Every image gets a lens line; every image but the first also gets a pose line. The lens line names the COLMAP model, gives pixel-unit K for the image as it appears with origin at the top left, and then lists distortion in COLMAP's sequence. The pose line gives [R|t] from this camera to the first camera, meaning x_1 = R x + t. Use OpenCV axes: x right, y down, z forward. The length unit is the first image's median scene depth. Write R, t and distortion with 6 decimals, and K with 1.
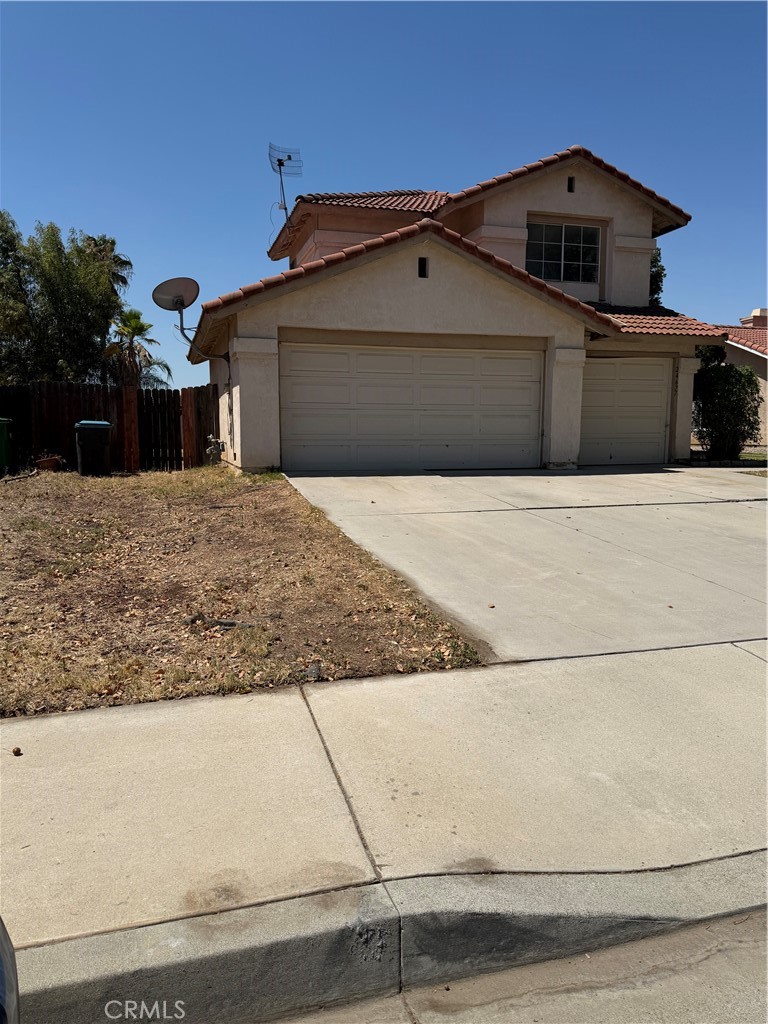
lens RADIAL K [[755.4, 0, 385.4], [0, 755.4, 515.3], [0, 0, 1]] dist [0.009042, -0.011385]
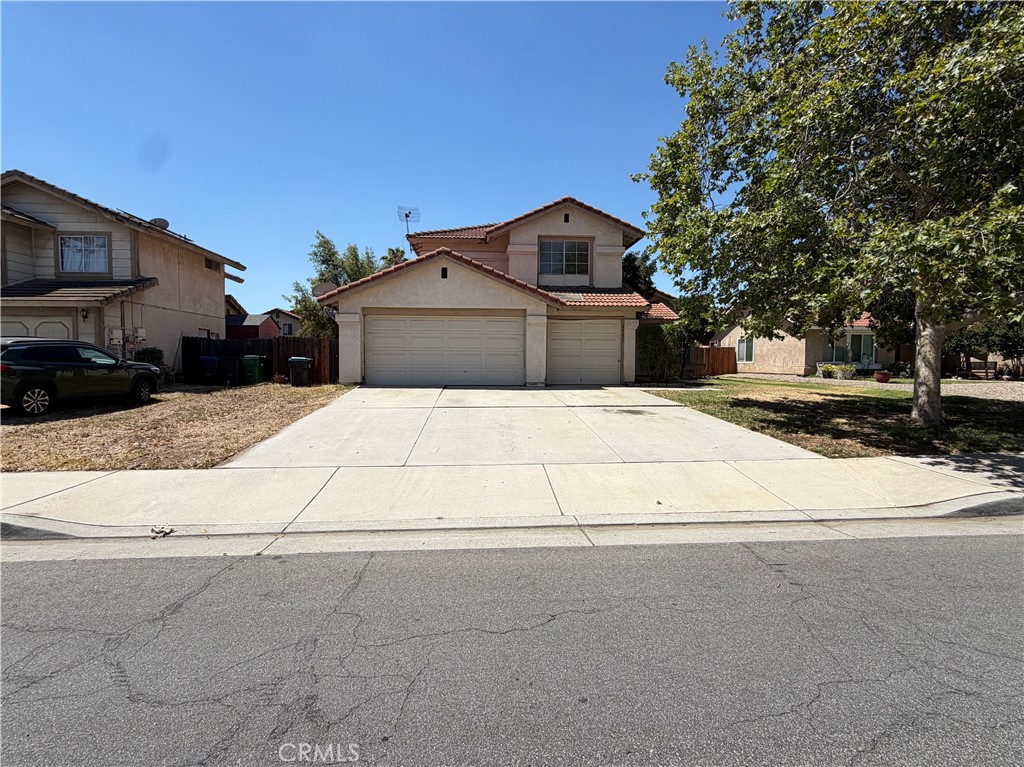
lens RADIAL K [[499.8, 0, 506.9], [0, 499.8, 379.5], [0, 0, 1]] dist [0.005175, 0.000839]
pose [[0.976465, 0.012679, -0.215302, 0.373632], [-0.029008, 0.996921, -0.072852, 0.005545], [0.213715, 0.077383, 0.973826, -0.086599]]
